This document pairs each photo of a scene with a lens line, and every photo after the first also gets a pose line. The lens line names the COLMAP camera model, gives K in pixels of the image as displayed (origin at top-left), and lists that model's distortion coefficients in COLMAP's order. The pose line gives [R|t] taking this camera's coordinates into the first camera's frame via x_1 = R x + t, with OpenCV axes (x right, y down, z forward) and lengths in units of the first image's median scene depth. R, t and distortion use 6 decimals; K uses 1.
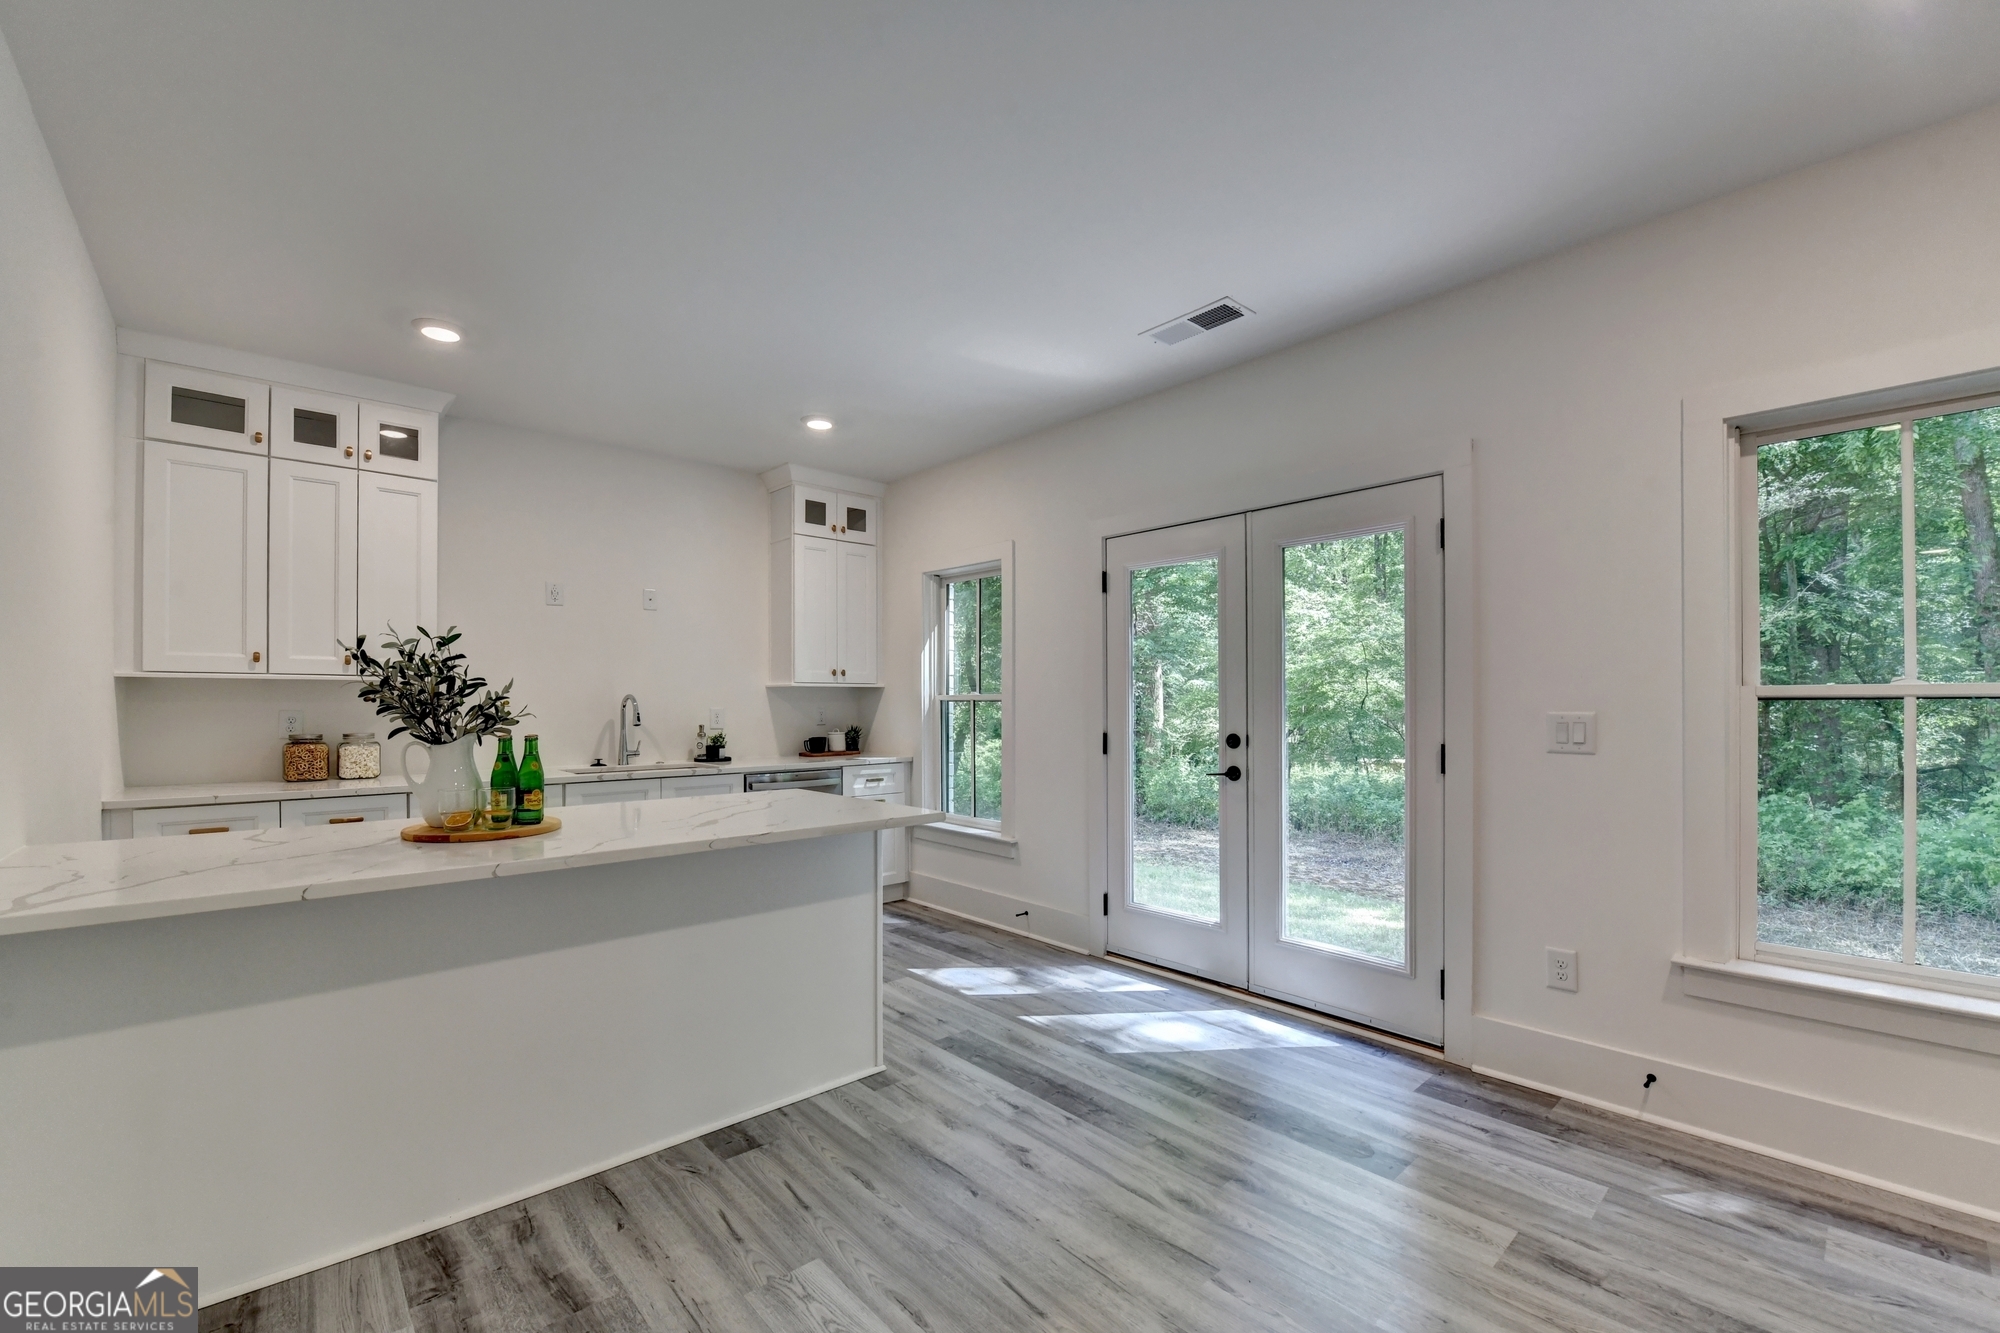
lens RADIAL K [[832.6, 0, 984.5], [0, 832.6, 697.0], [0, 0, 1]] dist [-0.015609, -0.003154]
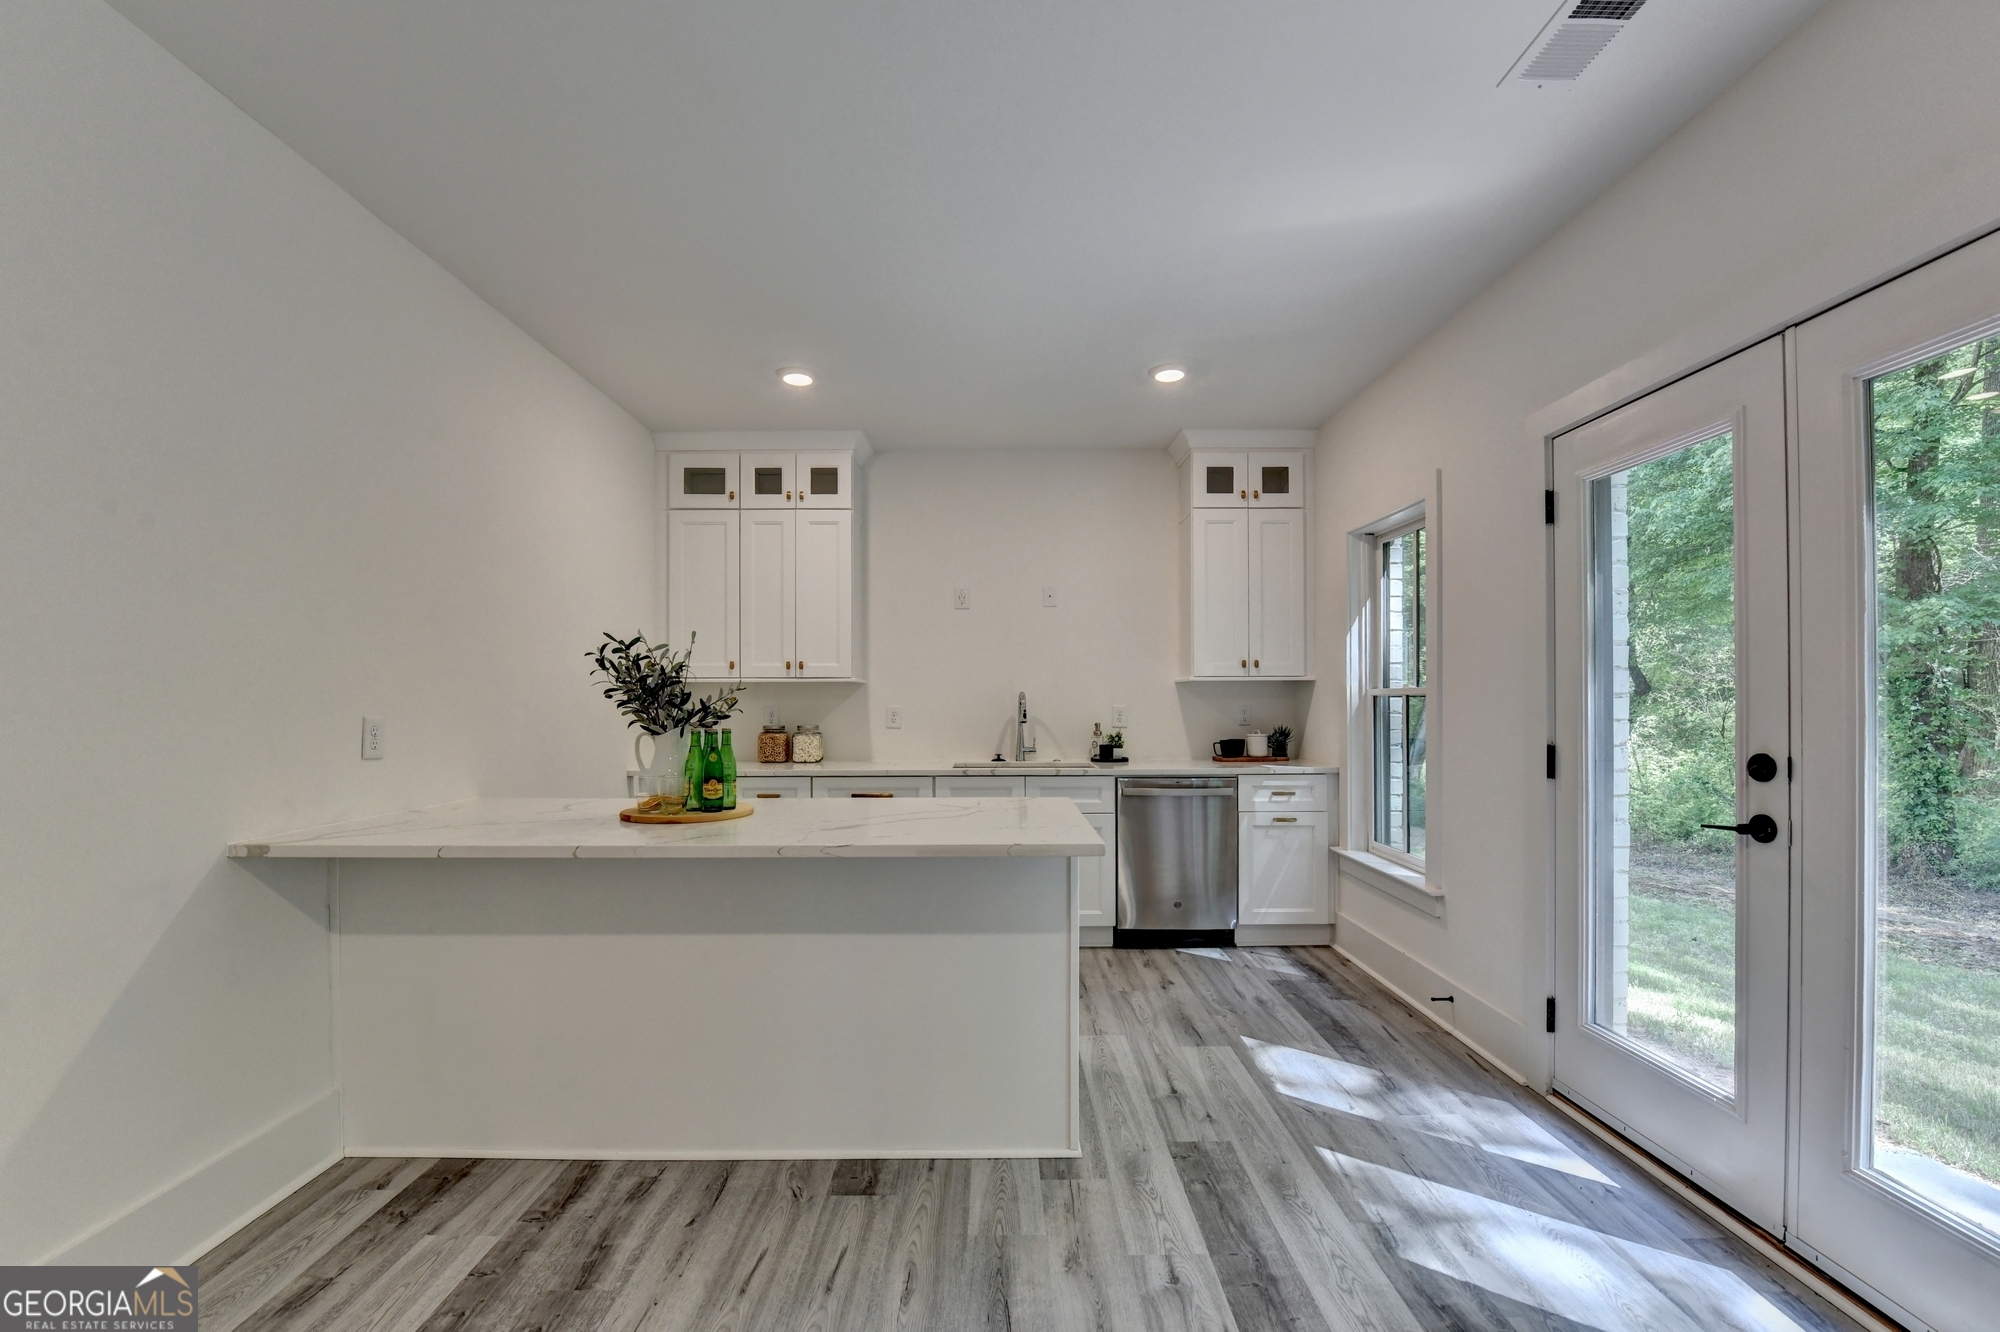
lens RADIAL K [[832.6, 0, 984.5], [0, 832.6, 696.5], [0, 0, 1]] dist [-0.015609, -0.003154]
pose [[0.746367, -0.005723, -0.665510, 0.252635], [0.006503, 0.999978, -0.001306, 0.004701], [0.665503, -0.003354, 0.746387, 0.253424]]
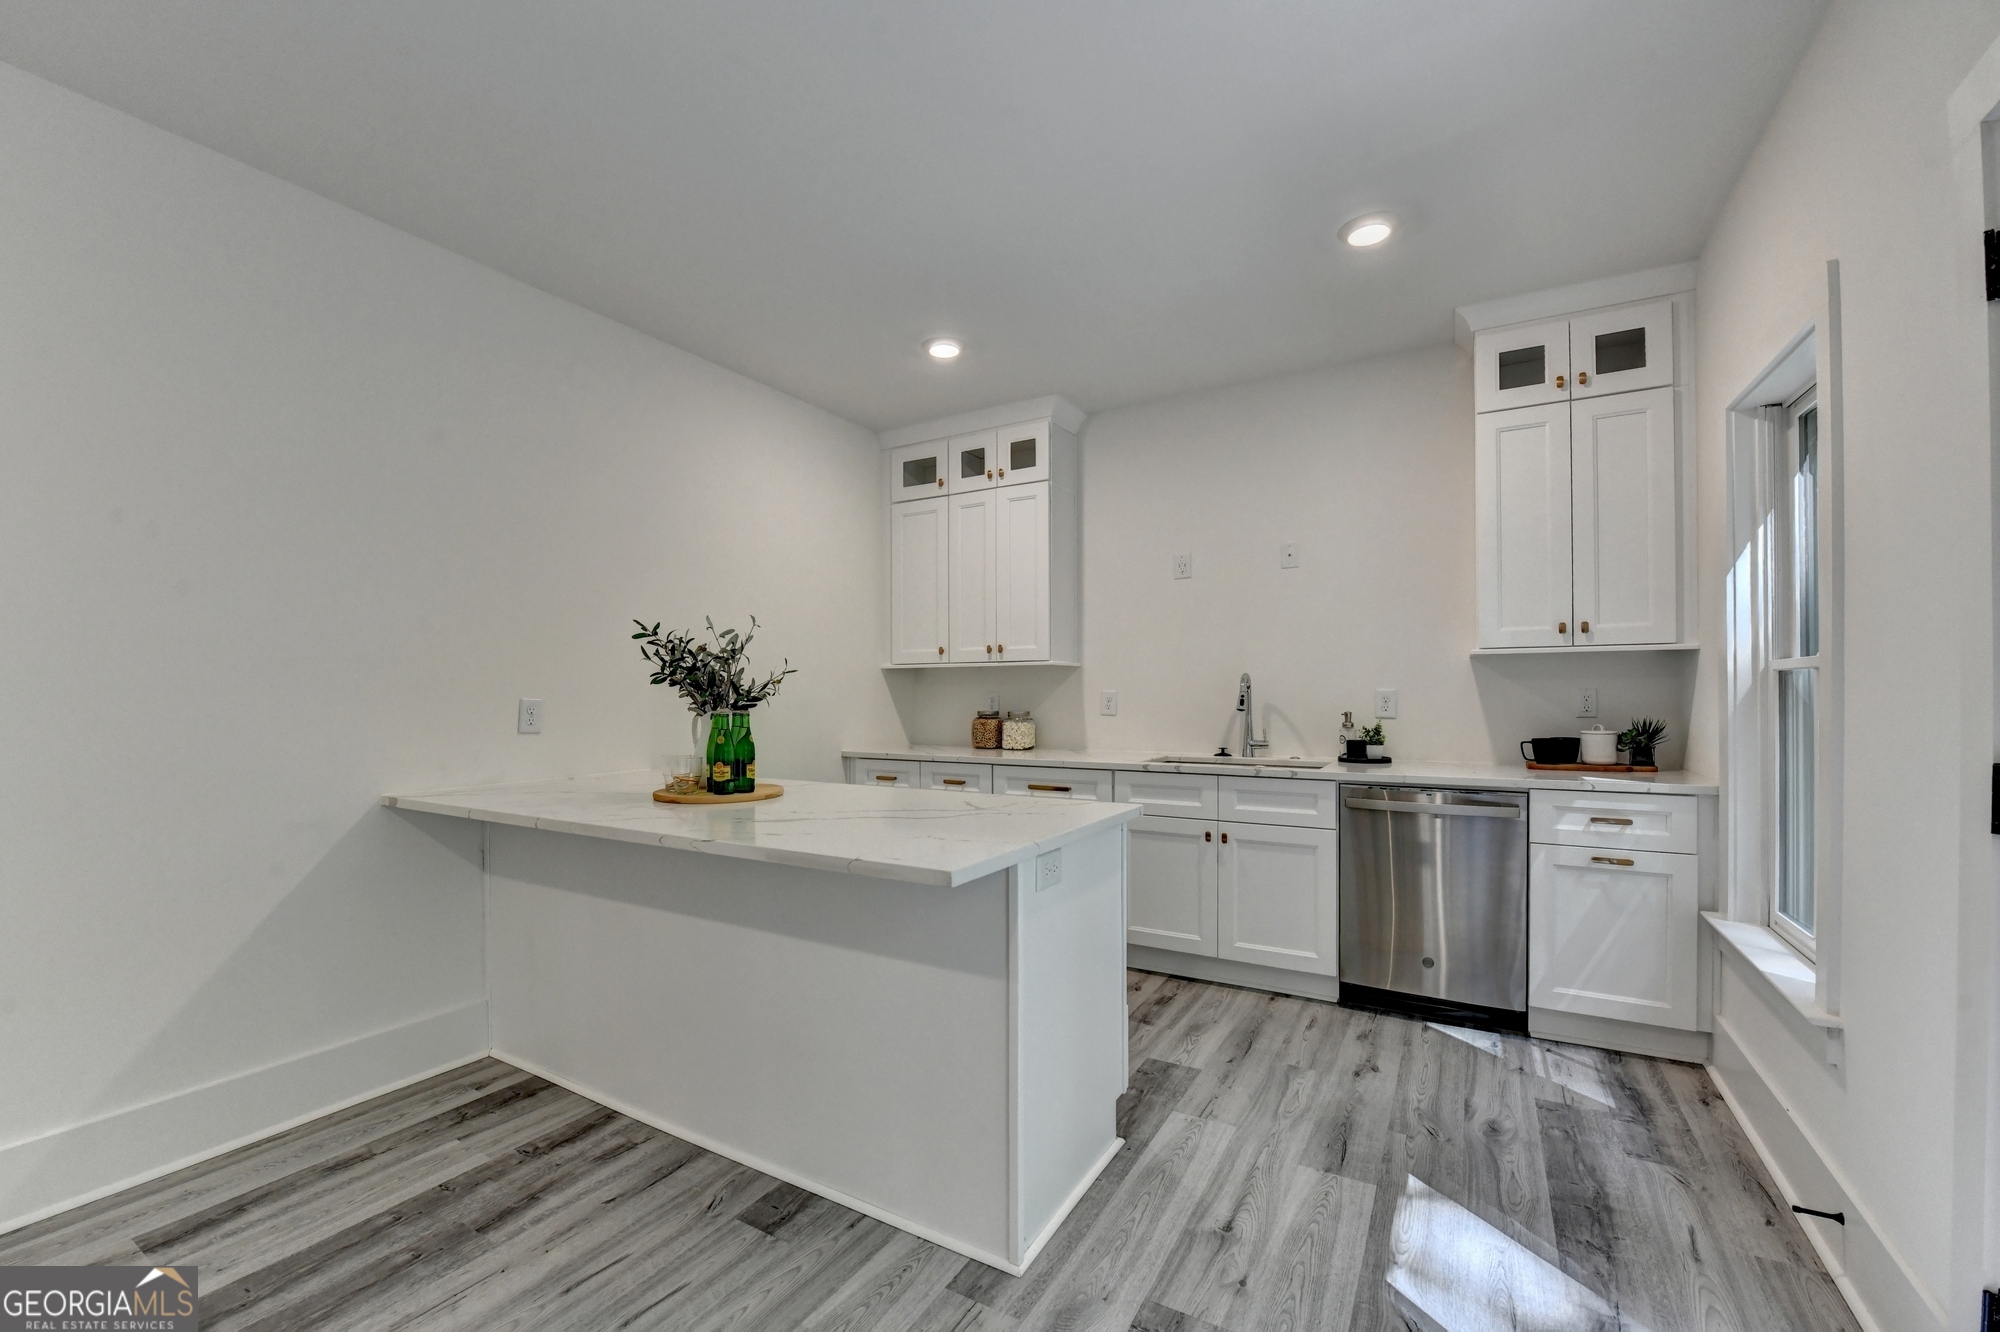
lens RADIAL K [[810.9, 0, 962.1], [0, 810.9, 689.9], [0, 0, 1]] dist [-0.015811, -0.002668]
pose [[0.291591, -0.003753, -0.956536, 0.318722], [0.011033, 0.999939, -0.000560, 0.013326], [0.956479, -0.010390, 0.291615, 0.581543]]
